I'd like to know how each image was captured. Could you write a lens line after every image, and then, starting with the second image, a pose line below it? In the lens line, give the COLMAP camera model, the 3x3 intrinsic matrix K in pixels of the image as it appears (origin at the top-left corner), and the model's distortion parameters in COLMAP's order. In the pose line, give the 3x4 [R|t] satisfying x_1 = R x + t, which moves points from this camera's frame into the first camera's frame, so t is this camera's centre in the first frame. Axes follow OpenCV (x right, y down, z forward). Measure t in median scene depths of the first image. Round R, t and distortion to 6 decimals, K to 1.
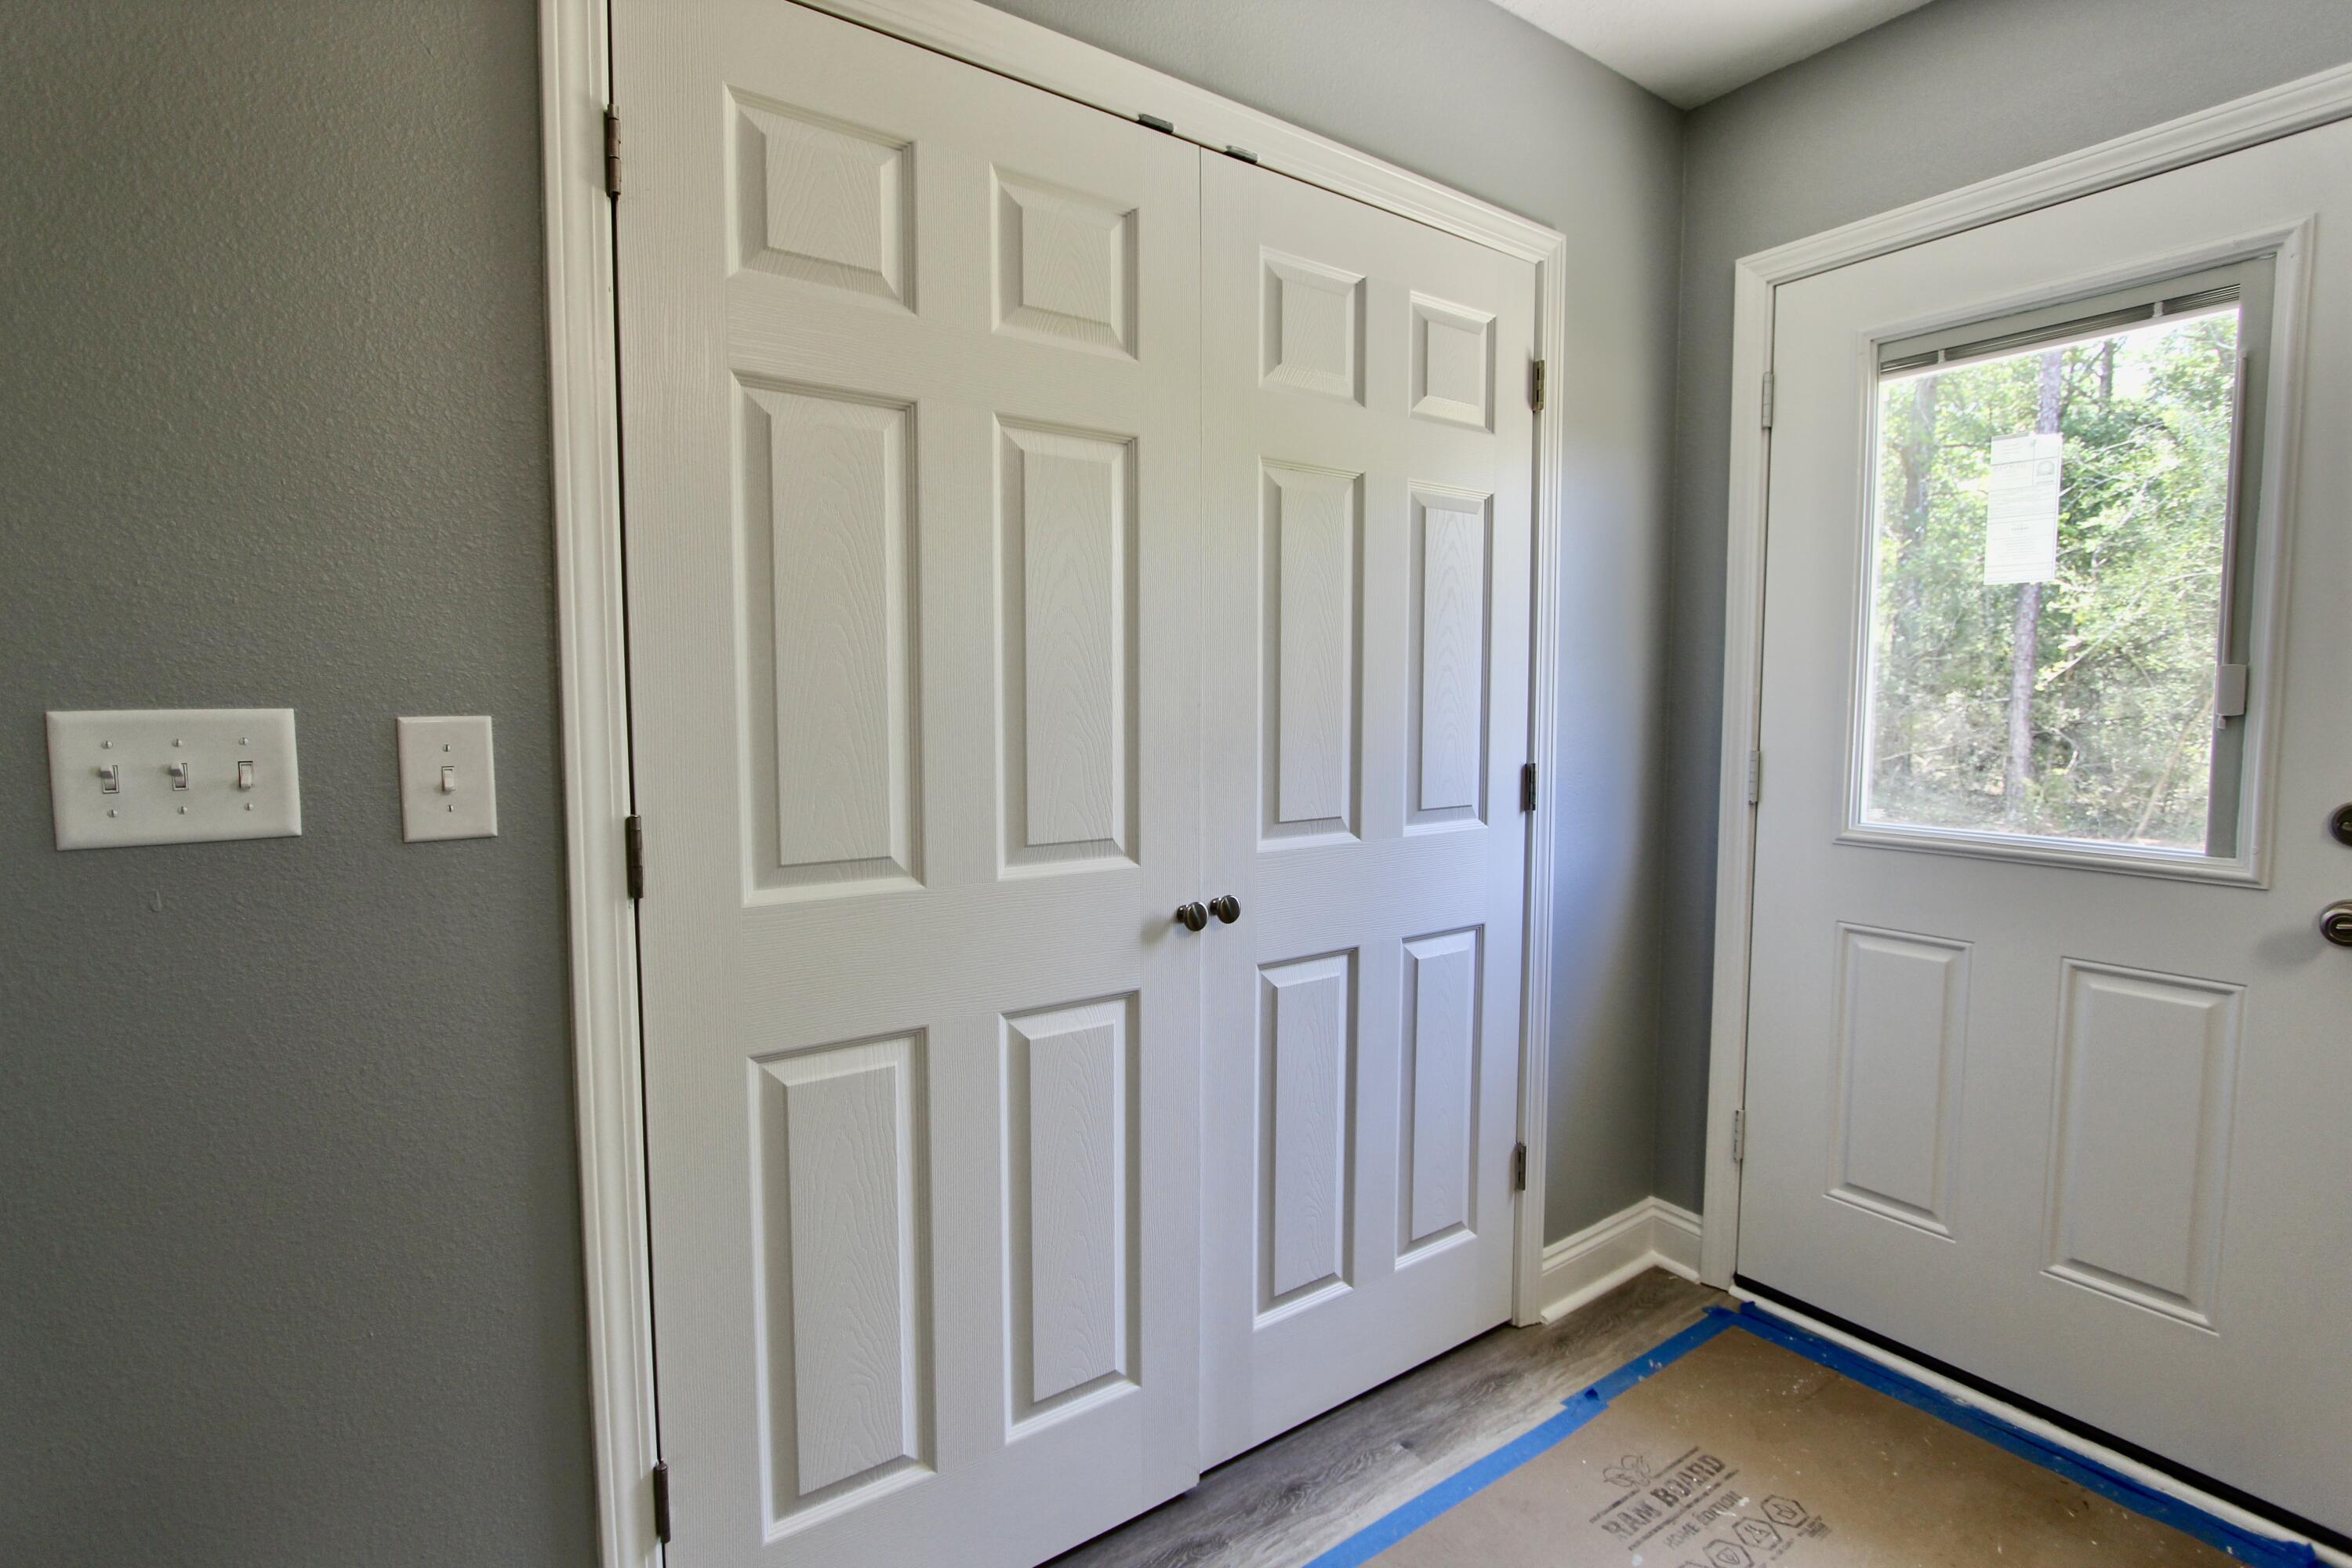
lens RADIAL K [[1097.6, 0, 1181.0], [0, 1097.6, 784.7], [0, 0, 1]] dist [-0.004966, -0.000386]
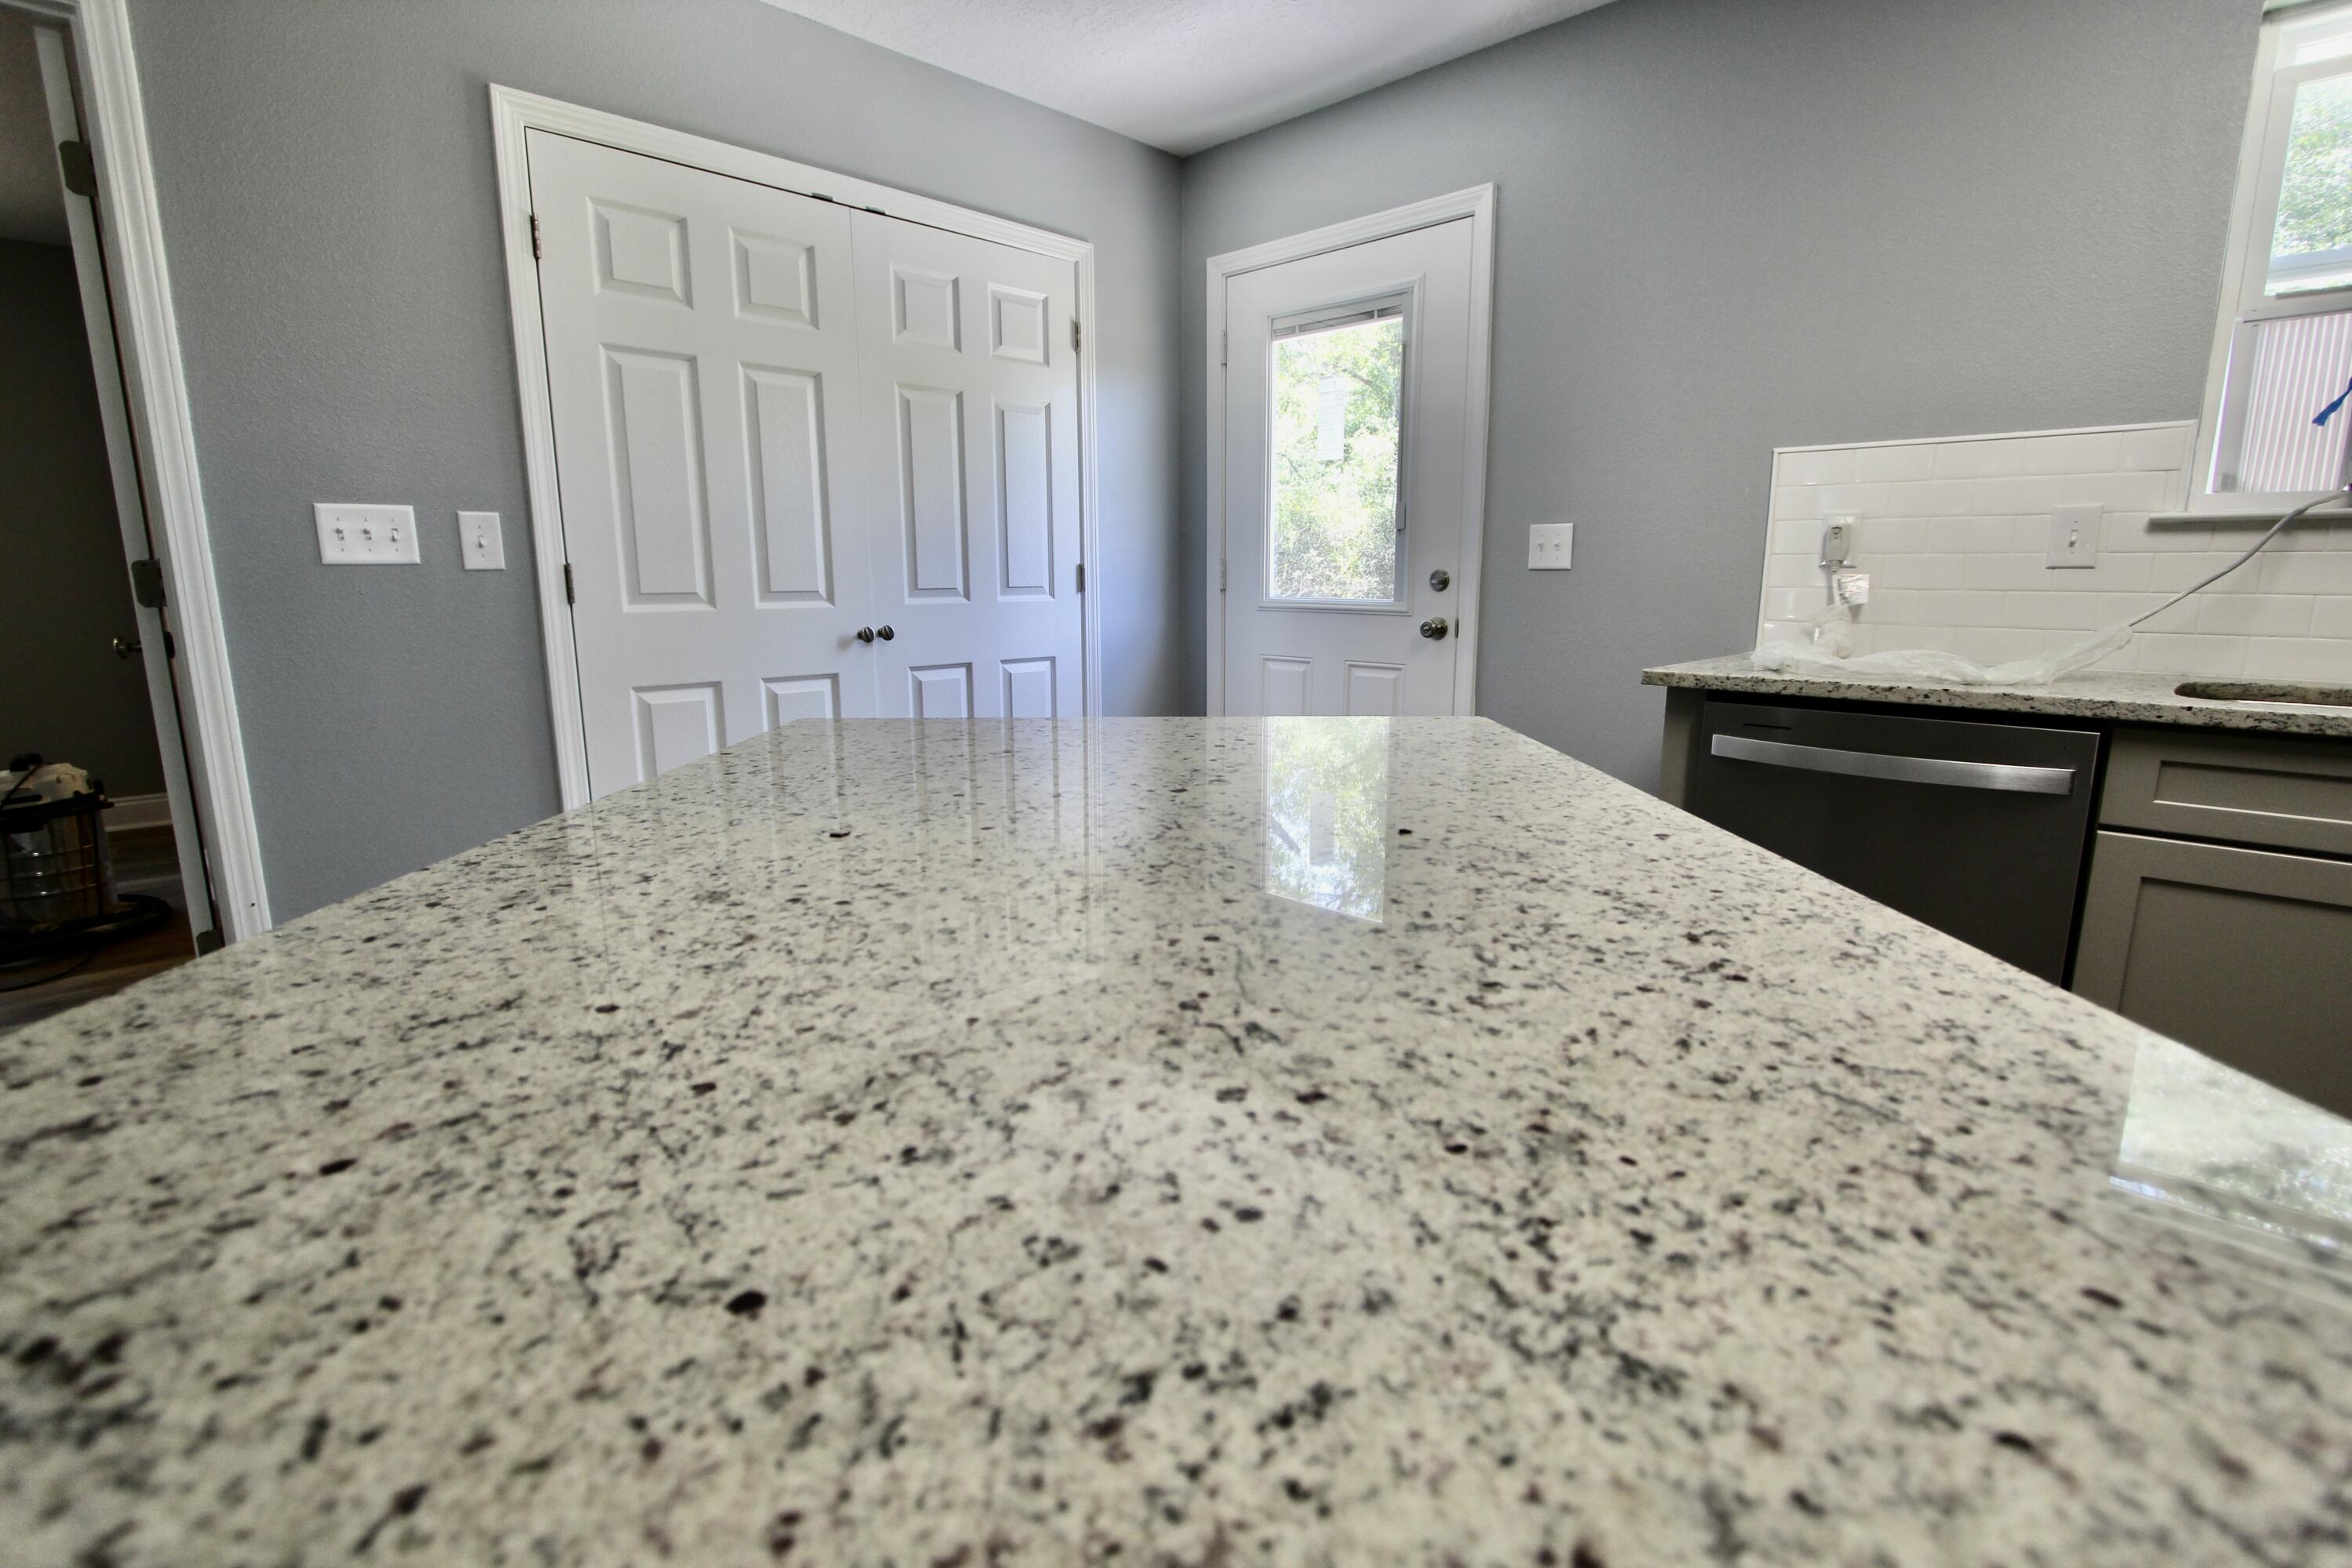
lens RADIAL K [[1097.6, 0, 1174.1], [0, 1097.6, 777.1], [0, 0, 1]] dist [-0.004966, -0.000386]
pose [[0.984431, -0.036861, 0.171863, 0.195998], [0.019147, 0.994433, 0.103615, 0.175904], [-0.174725, -0.098712, 0.979657, -0.951006]]
